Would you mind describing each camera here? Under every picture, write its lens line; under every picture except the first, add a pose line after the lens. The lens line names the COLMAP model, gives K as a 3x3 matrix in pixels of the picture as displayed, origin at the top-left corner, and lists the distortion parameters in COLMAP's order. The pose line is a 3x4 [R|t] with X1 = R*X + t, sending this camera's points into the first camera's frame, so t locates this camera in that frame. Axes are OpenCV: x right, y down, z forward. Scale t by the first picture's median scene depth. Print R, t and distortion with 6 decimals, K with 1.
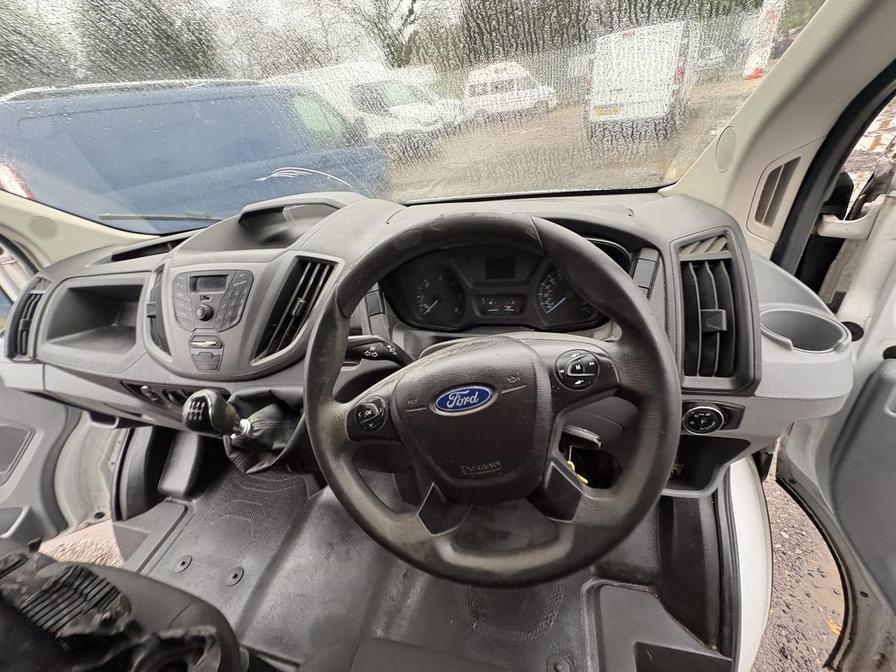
lens RADIAL K [[357.6, 0, 448.0], [0, 357.6, 336.0], [0, 0, 1]] dist [-0.002357, 0.000925]
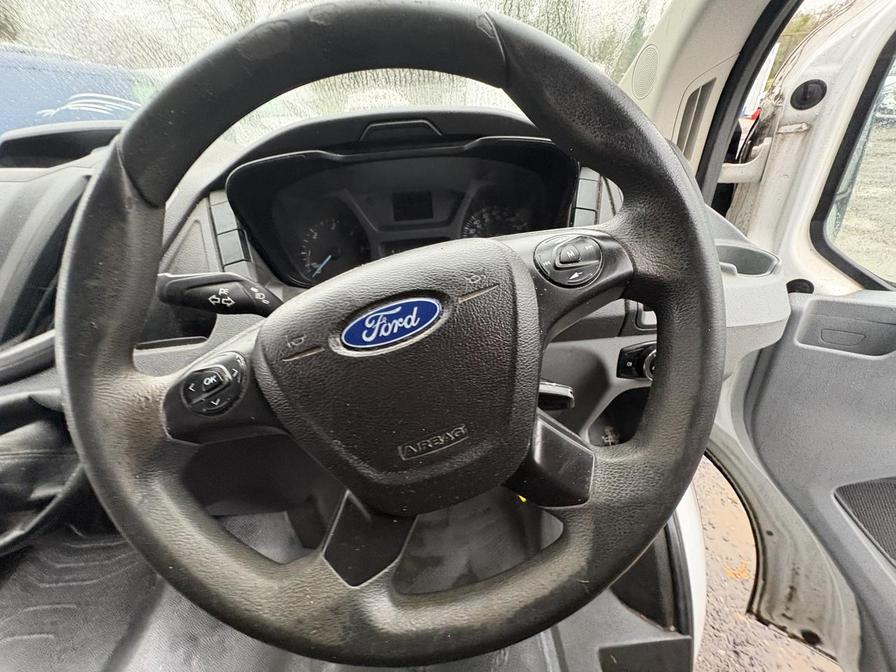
lens RADIAL K [[357.6, 0, 448.0], [0, 357.6, 336.0], [0, 0, 1]] dist [-0.002357, 0.000925]
pose [[0.957021, -0.072682, 0.280763, -0.023925], [0.090993, 0.994455, -0.052724, 0.173637], [-0.275374, 0.076005, 0.958328, 0.325965]]
